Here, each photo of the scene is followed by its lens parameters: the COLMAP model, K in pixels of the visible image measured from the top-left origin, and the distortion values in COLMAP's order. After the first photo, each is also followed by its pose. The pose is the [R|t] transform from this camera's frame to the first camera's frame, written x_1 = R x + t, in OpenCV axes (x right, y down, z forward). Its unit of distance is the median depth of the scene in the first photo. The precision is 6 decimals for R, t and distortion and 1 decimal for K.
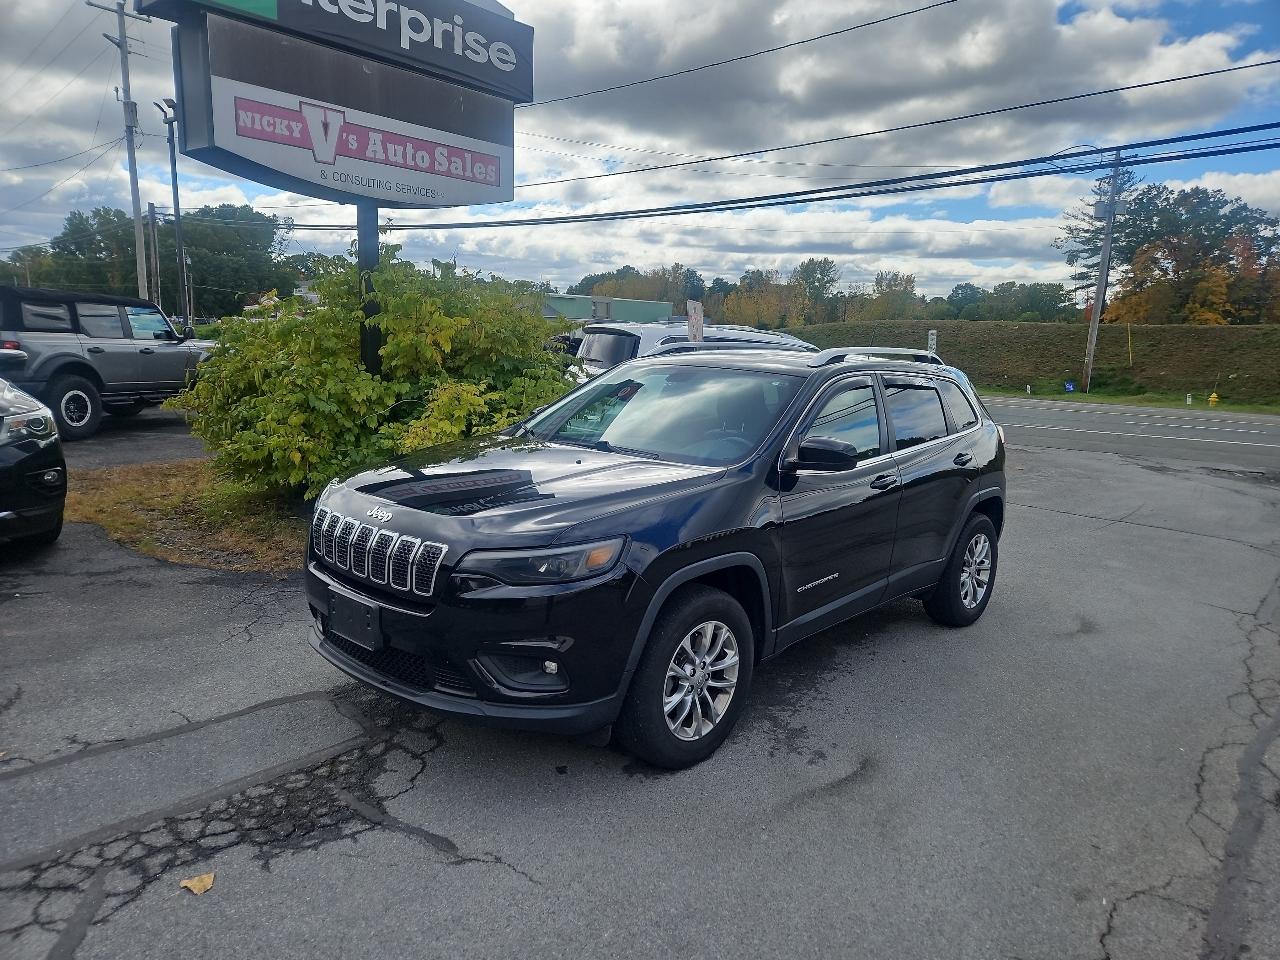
lens RADIAL K [[861.7, 0, 648.3], [0, 861.7, 490.3], [0, 0, 1]] dist [0.077698, -0.061930]
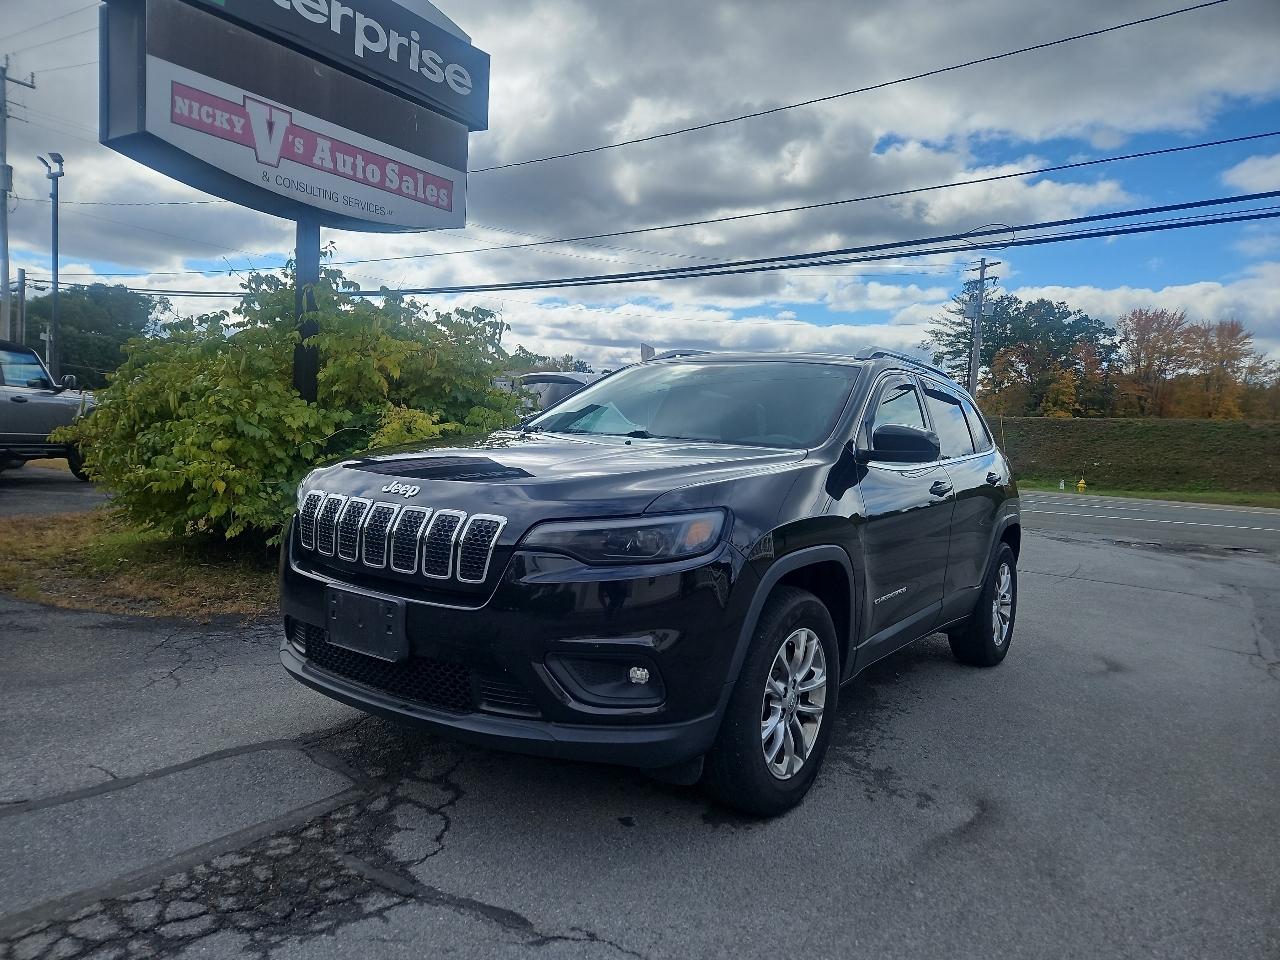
lens RADIAL K [[861.7, 0, 632.8], [0, 861.7, 486.6], [0, 0, 1]] dist [0.077698, -0.061930]
pose [[0.993715, 0.007430, 0.111695, -0.092209], [0.004627, 0.994216, -0.107303, 0.053862], [-0.111846, 0.107145, 0.987932, 0.098926]]
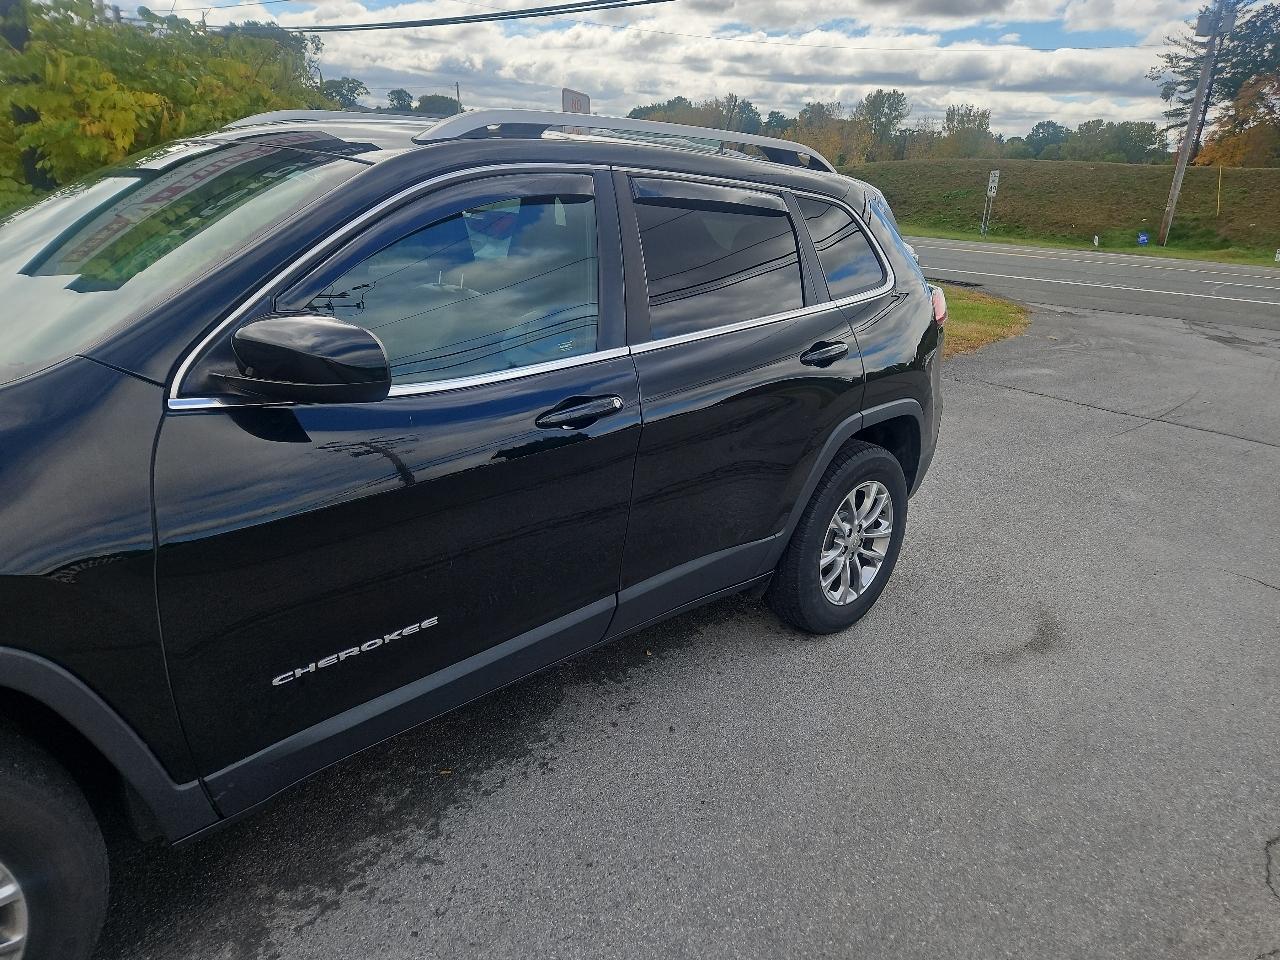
lens RADIAL K [[861.7, 0, 657.7], [0, 861.7, 490.9], [0, 0, 1]] dist [0.077698, -0.061930]
pose [[0.998677, 0.030622, -0.041316, 0.215887], [-0.023265, 0.985504, 0.168049, -0.030012], [0.045863, -0.166866, 0.984912, 0.348036]]
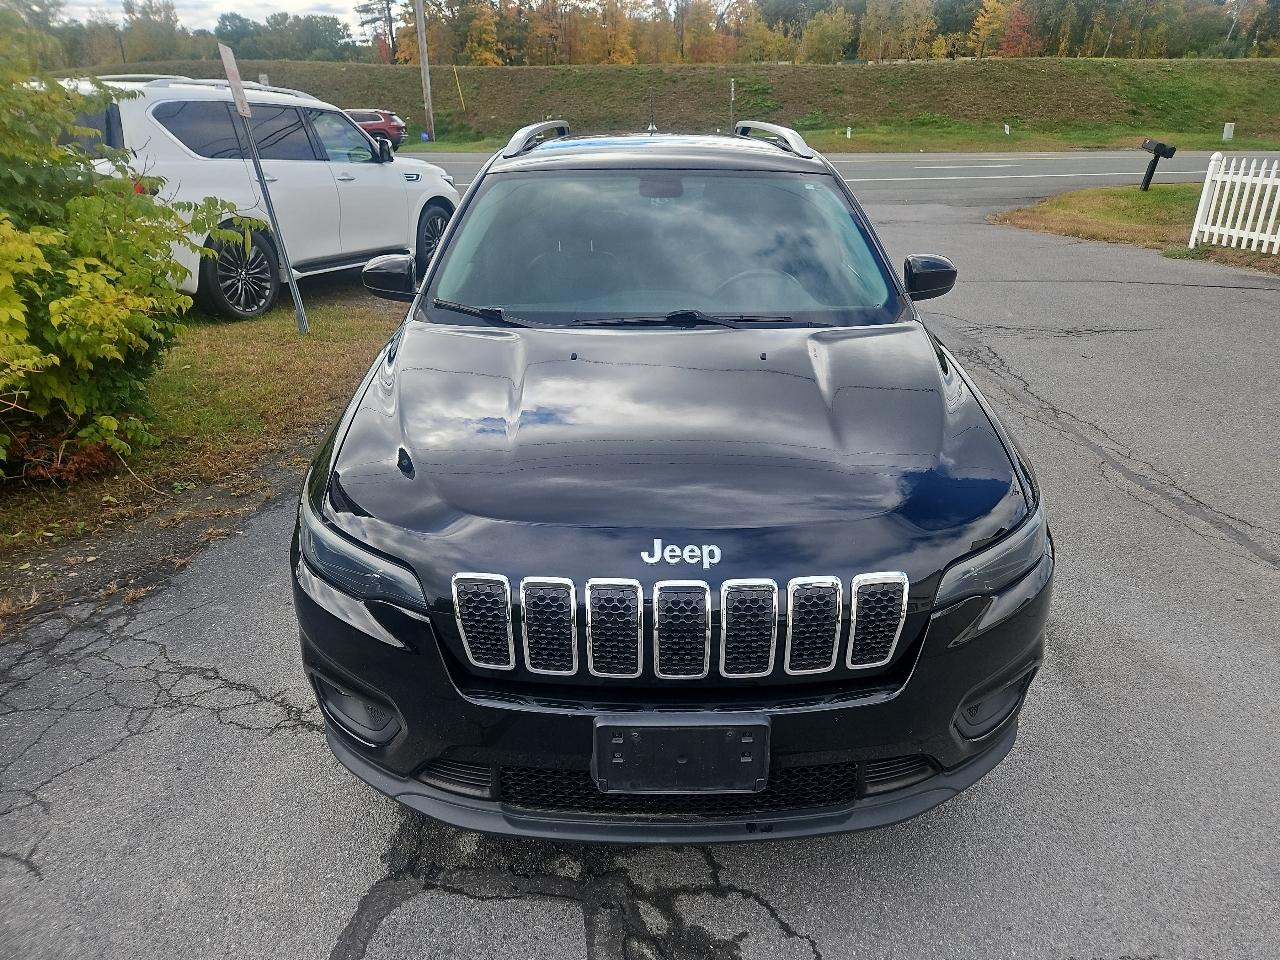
lens RADIAL K [[861.7, 0, 656.1], [0, 861.7, 484.6], [0, 0, 1]] dist [0.077698, -0.061930]
pose [[0.729948, -0.309756, 0.609284, -0.299399], [0.143806, 0.941061, 0.306144, -0.081021], [-0.668203, -0.135850, 0.731471, 0.316415]]
